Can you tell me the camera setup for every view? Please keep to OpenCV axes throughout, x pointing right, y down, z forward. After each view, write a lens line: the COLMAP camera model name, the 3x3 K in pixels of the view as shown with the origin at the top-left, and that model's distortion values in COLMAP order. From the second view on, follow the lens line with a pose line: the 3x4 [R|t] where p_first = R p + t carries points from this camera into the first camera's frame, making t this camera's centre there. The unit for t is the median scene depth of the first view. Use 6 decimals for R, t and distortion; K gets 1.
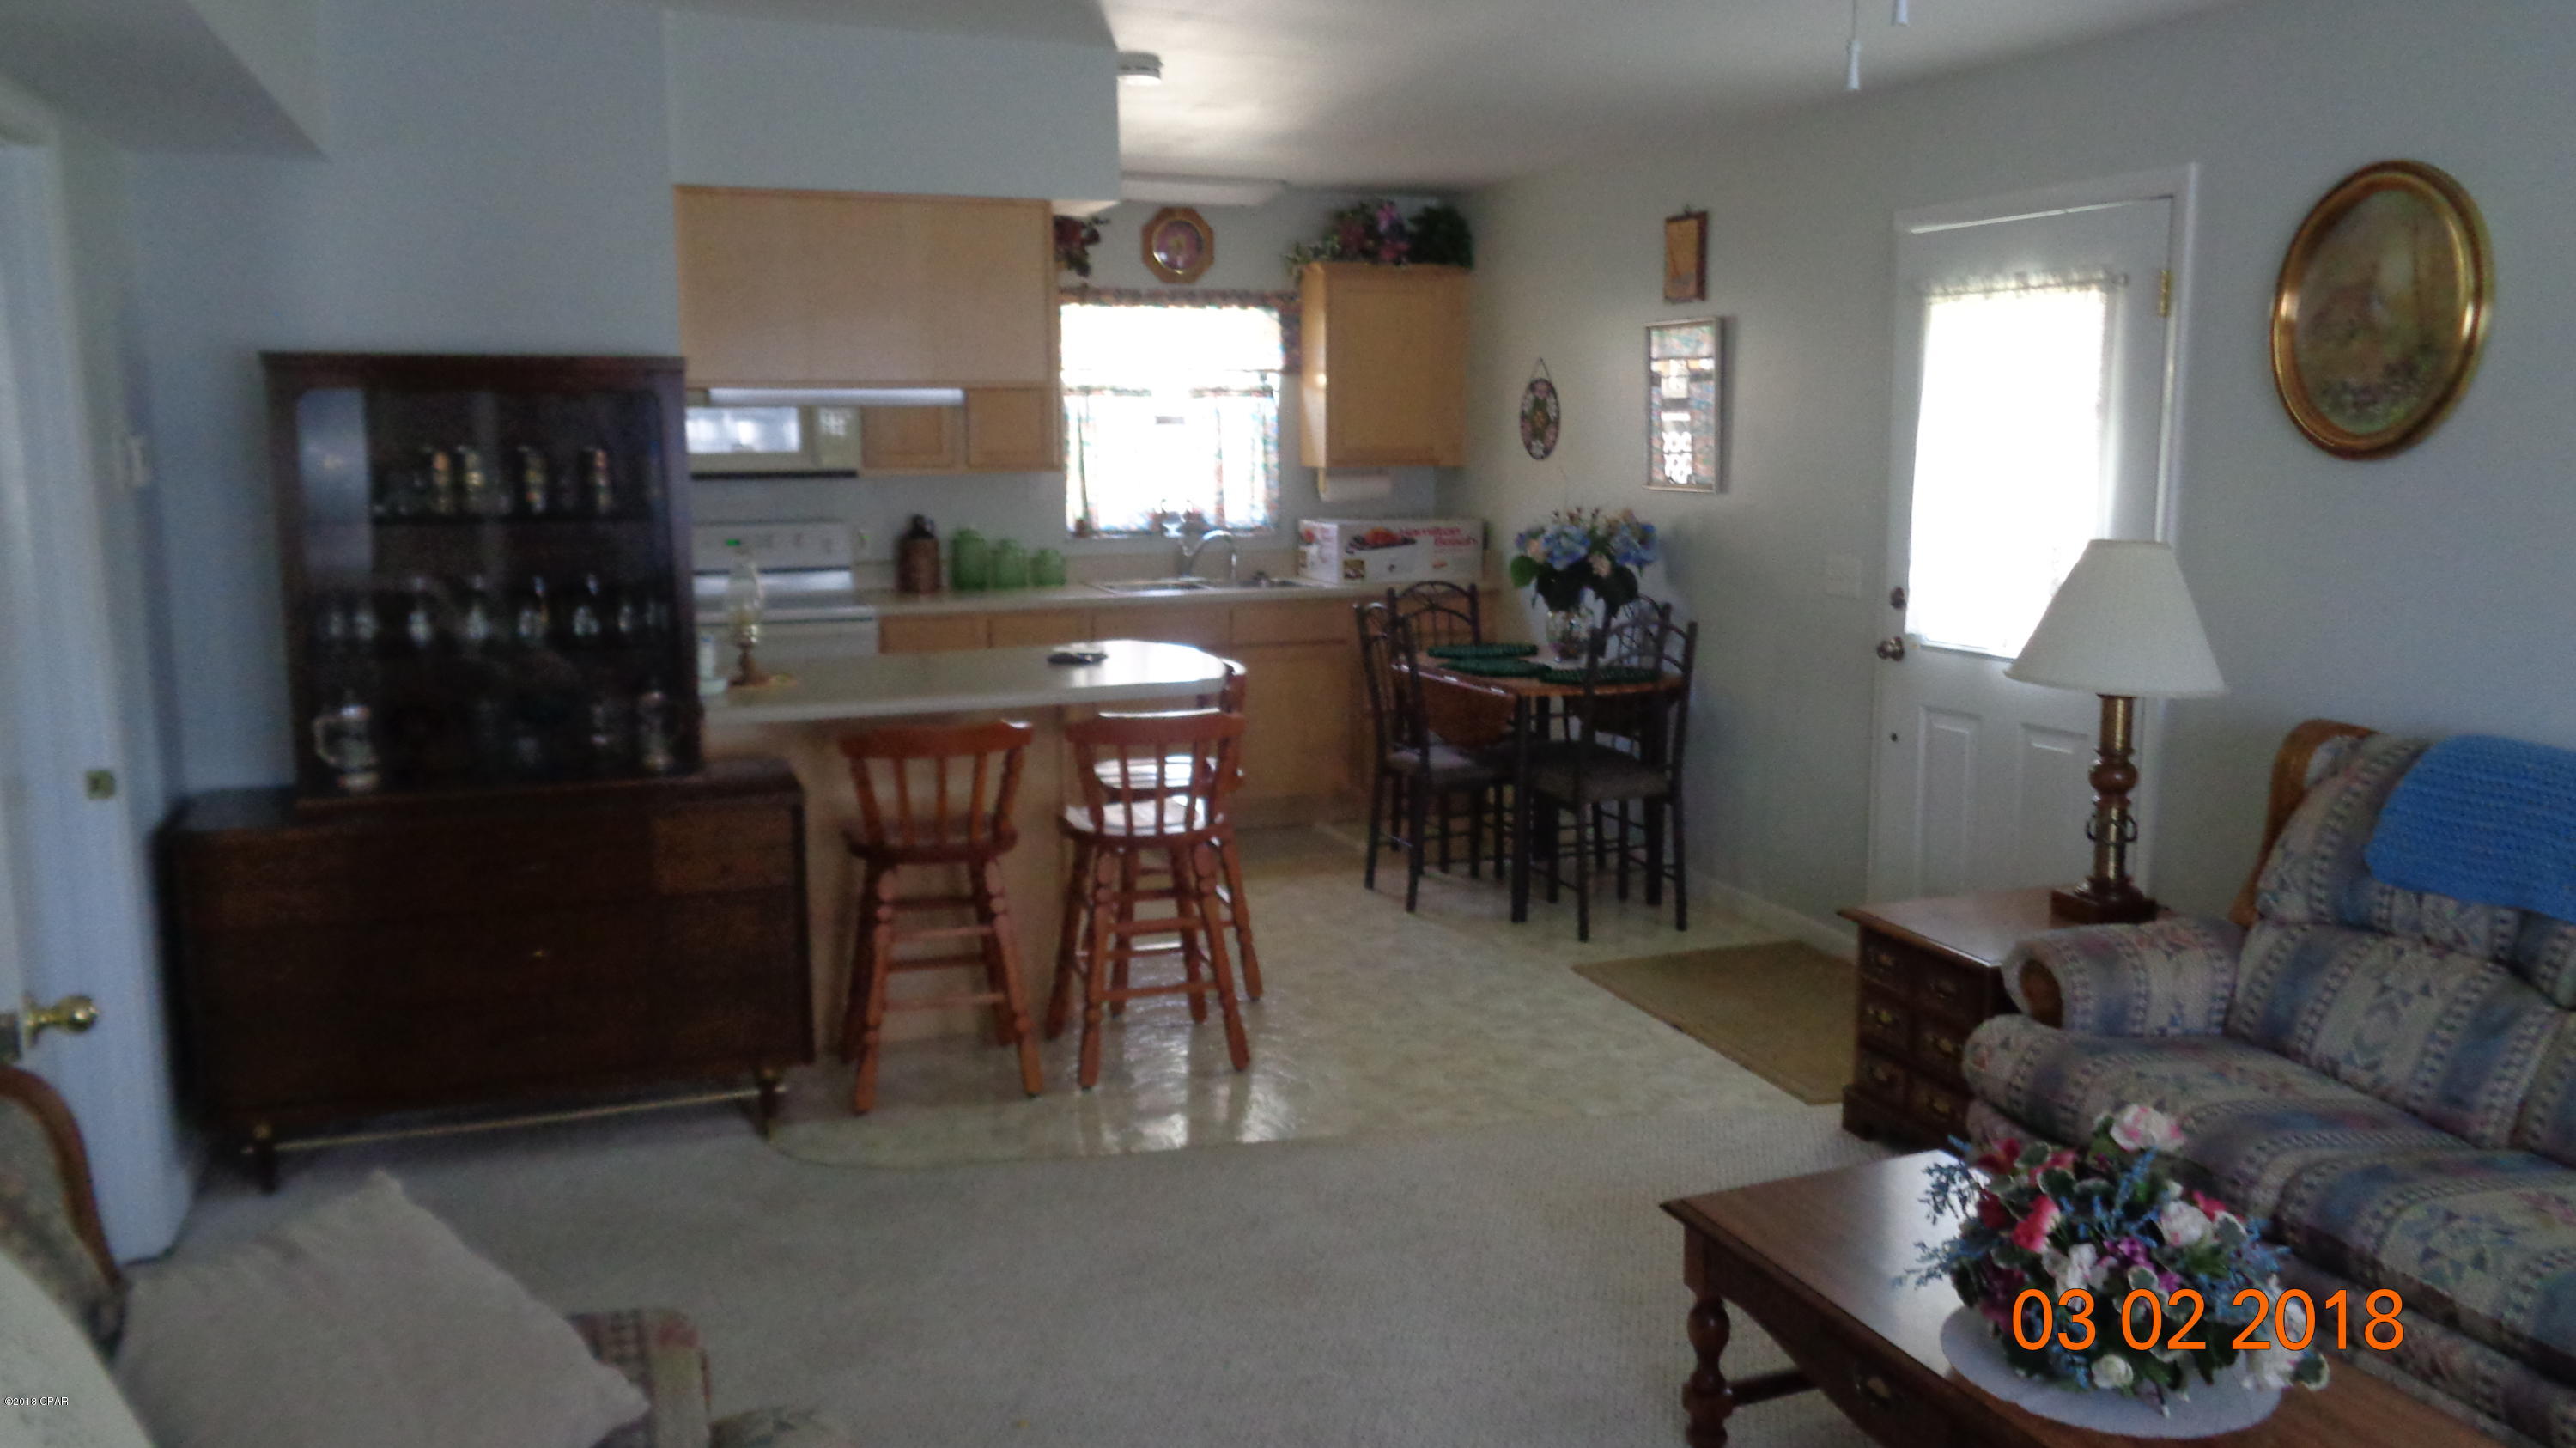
lens RADIAL K [[1970.5, 0, 1288.0], [0, 1970.5, 724.0], [0, 0, 1]] dist [-0.001533, -0.000950]
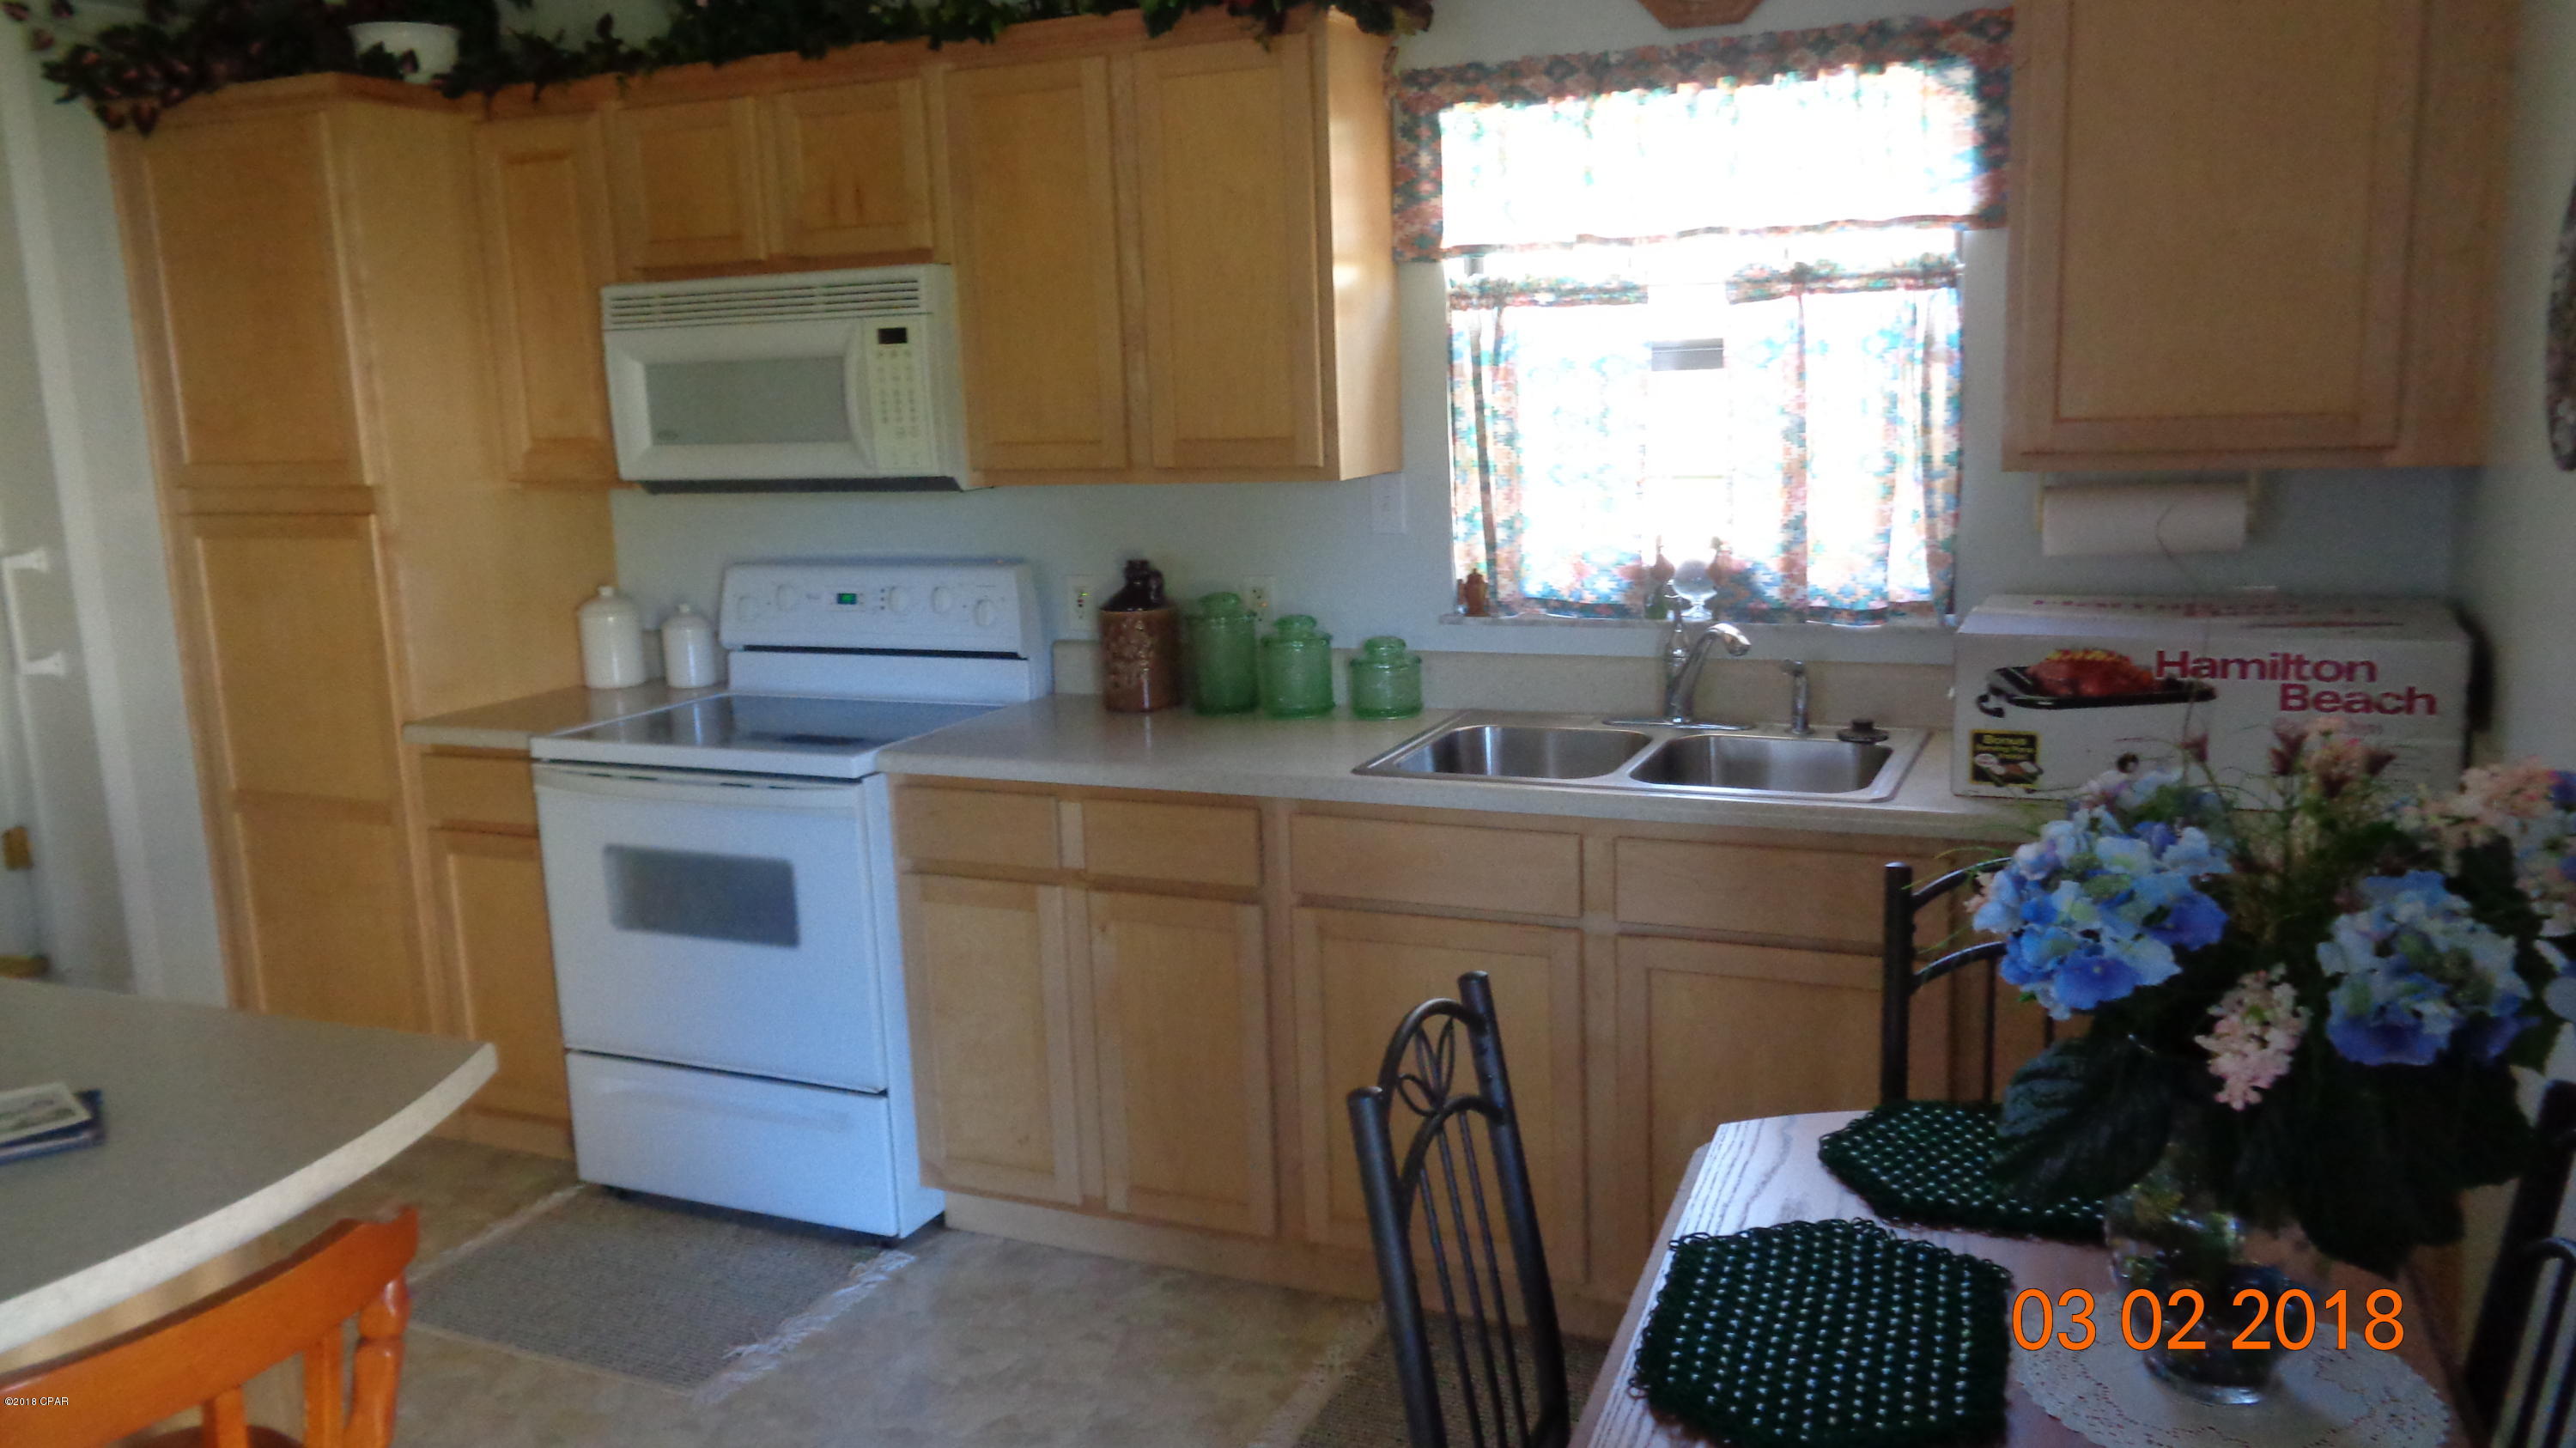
lens RADIAL K [[1970.5, 0, 1288.0], [0, 1970.5, 724.0], [0, 0, 1]] dist [-0.001533, -0.000950]
pose [[0.709264, 0.107572, -0.696687, 0.189166], [-0.072005, 0.994175, 0.080201, -0.102115], [0.701256, -0.006719, 0.712878, 0.631103]]
